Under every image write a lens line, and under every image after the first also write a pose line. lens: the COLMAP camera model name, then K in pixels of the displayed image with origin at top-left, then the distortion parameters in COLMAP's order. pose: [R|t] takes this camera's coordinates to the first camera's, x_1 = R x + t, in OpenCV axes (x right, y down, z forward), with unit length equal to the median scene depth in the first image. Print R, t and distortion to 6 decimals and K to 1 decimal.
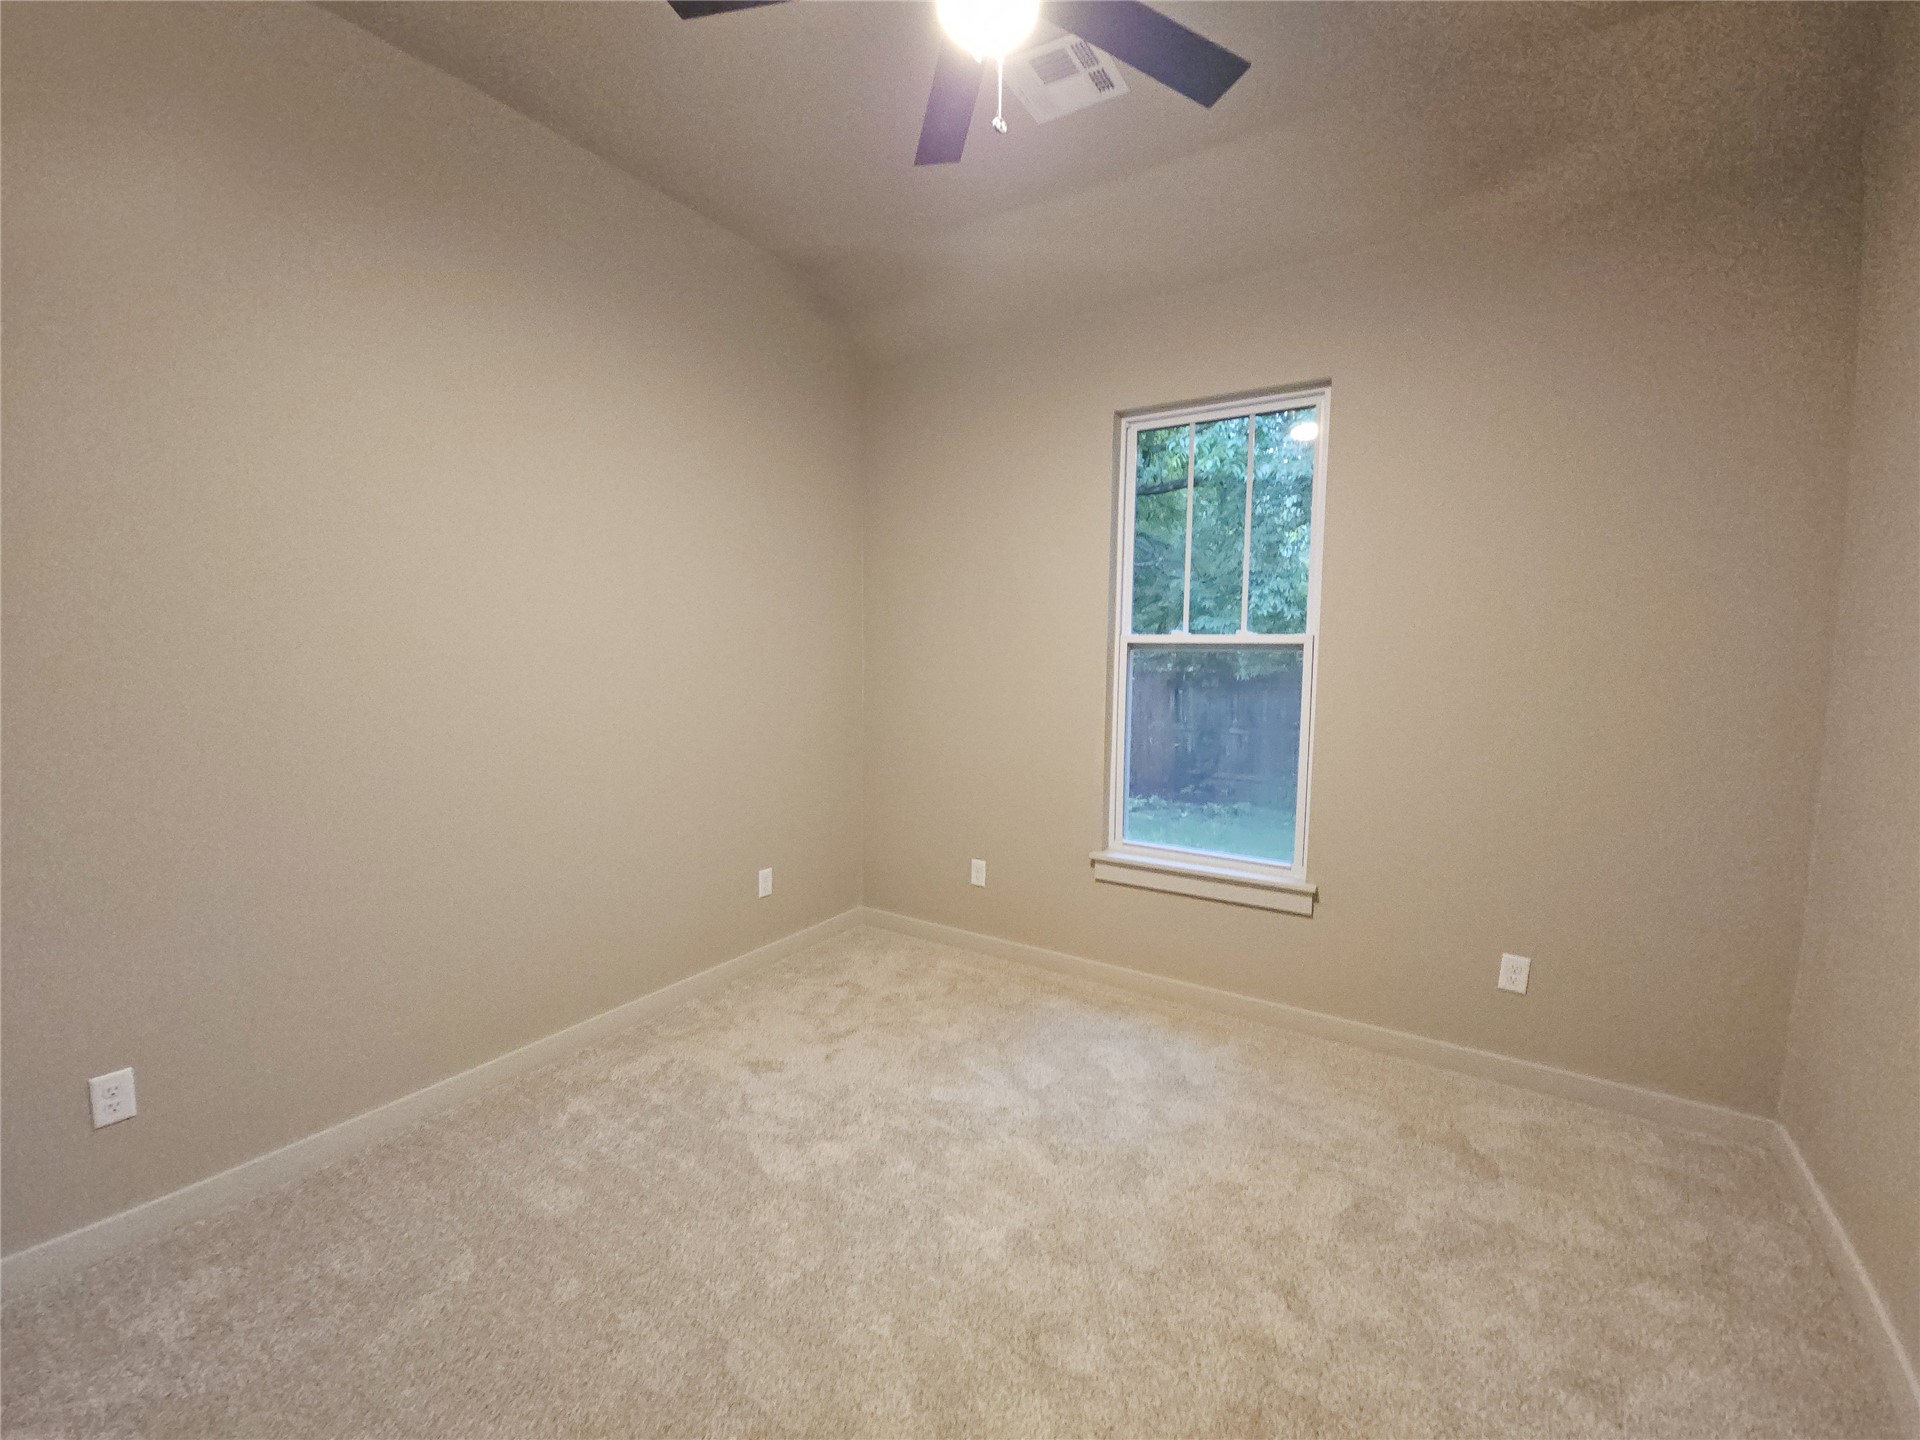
lens RADIAL K [[786.1, 0, 954.6], [0, 786.1, 715.7], [0, 0, 1]] dist [0.000041, 0.000063]
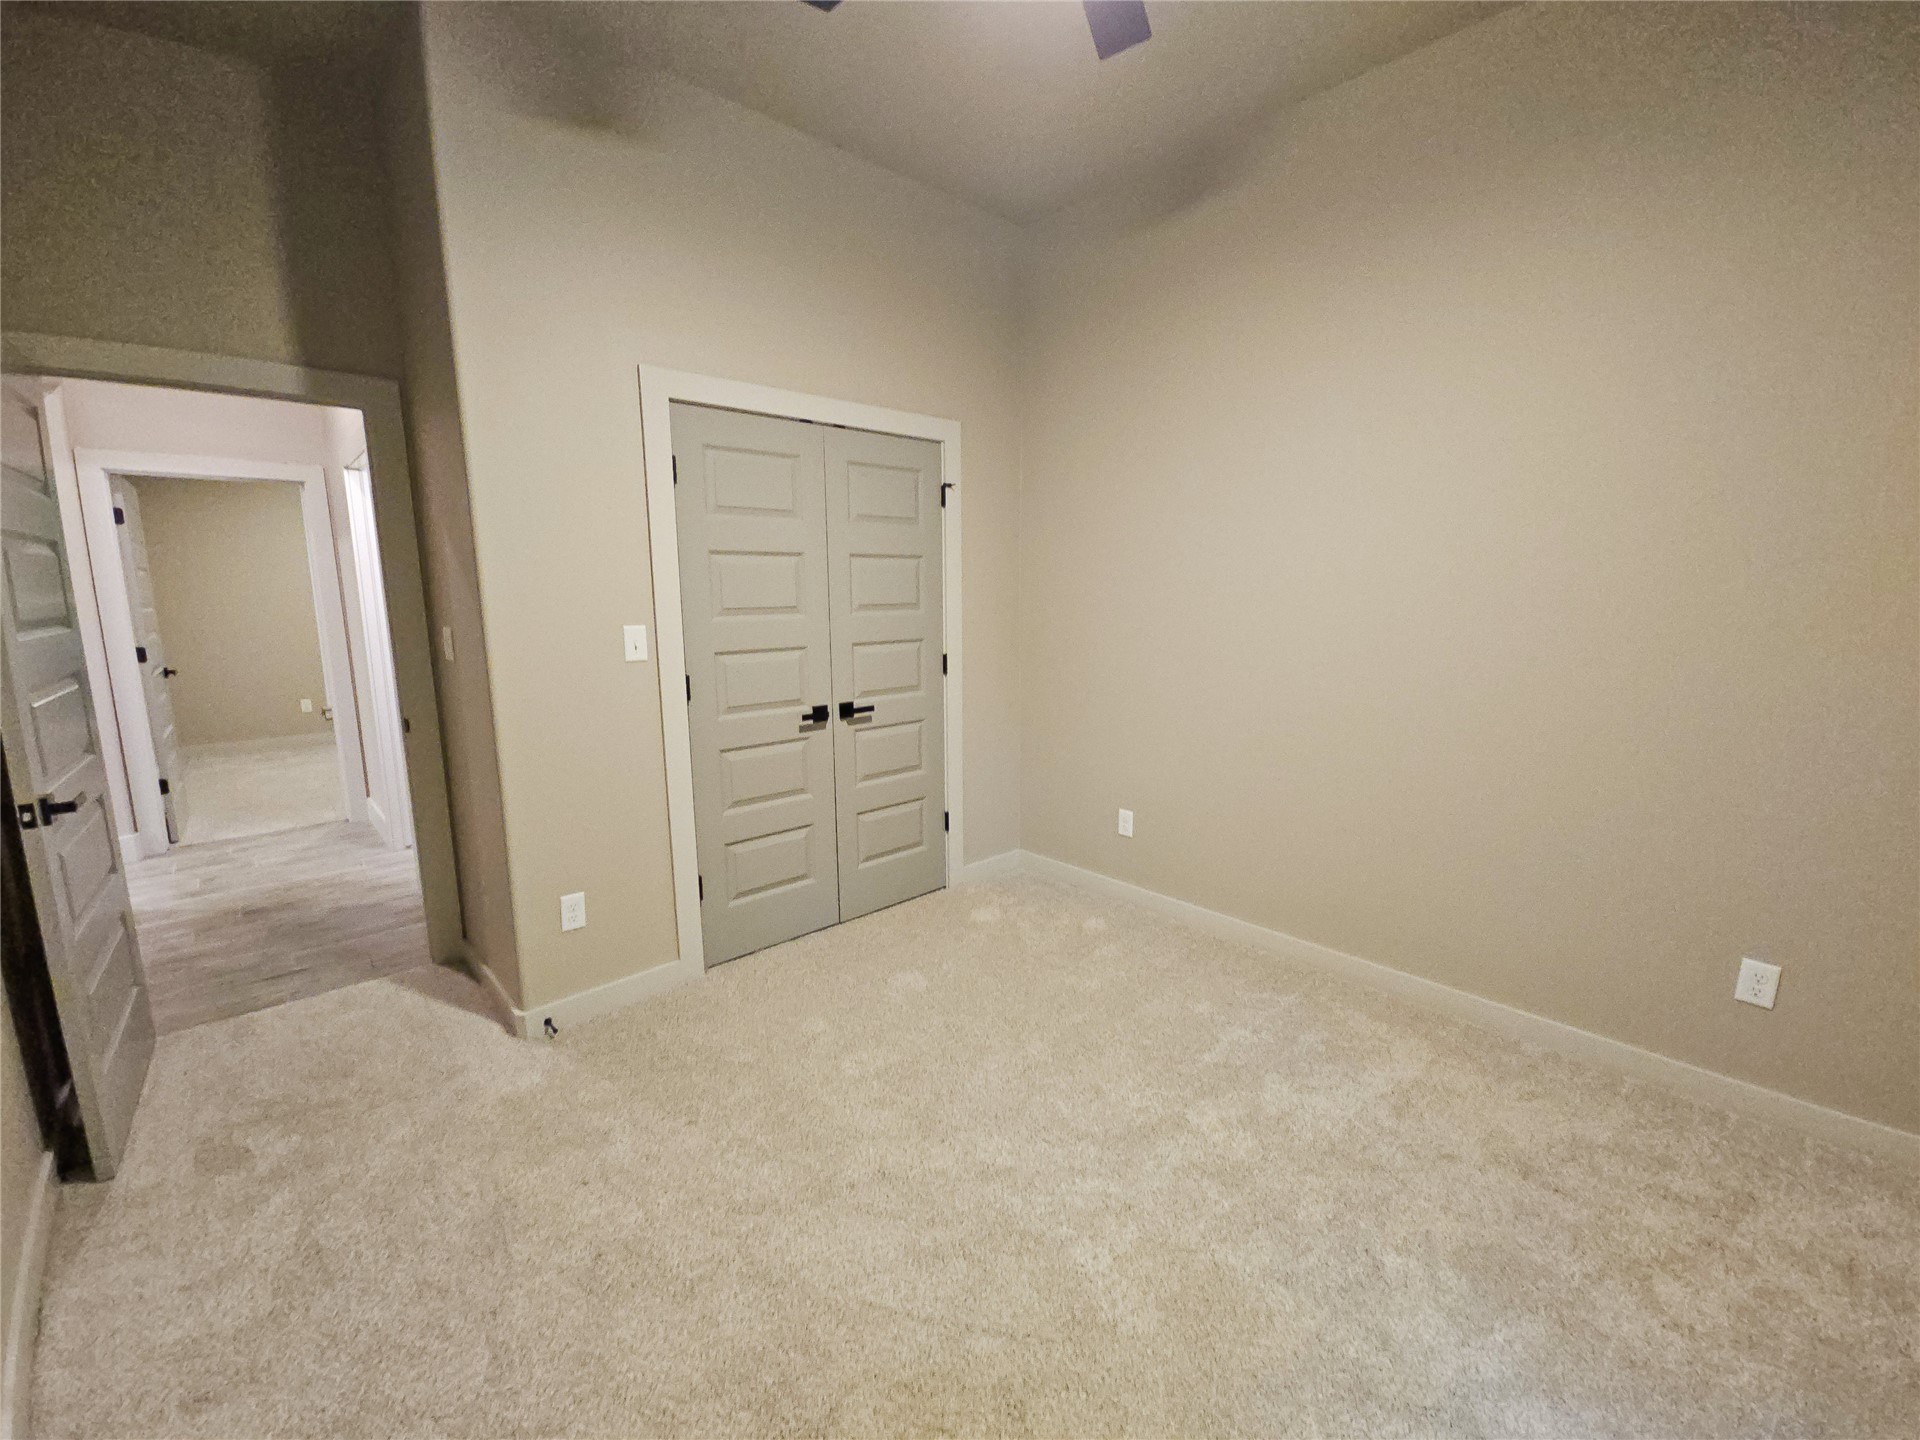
lens RADIAL K [[786.1, 0, 954.6], [0, 786.1, 715.7], [0, 0, 1]] dist [0.000041, 0.000063]
pose [[-0.229543, 0.152860, -0.961220, 0.552133], [-0.081575, 0.981094, 0.175501, -0.054415], [0.969874, 0.118697, -0.212733, 0.621481]]
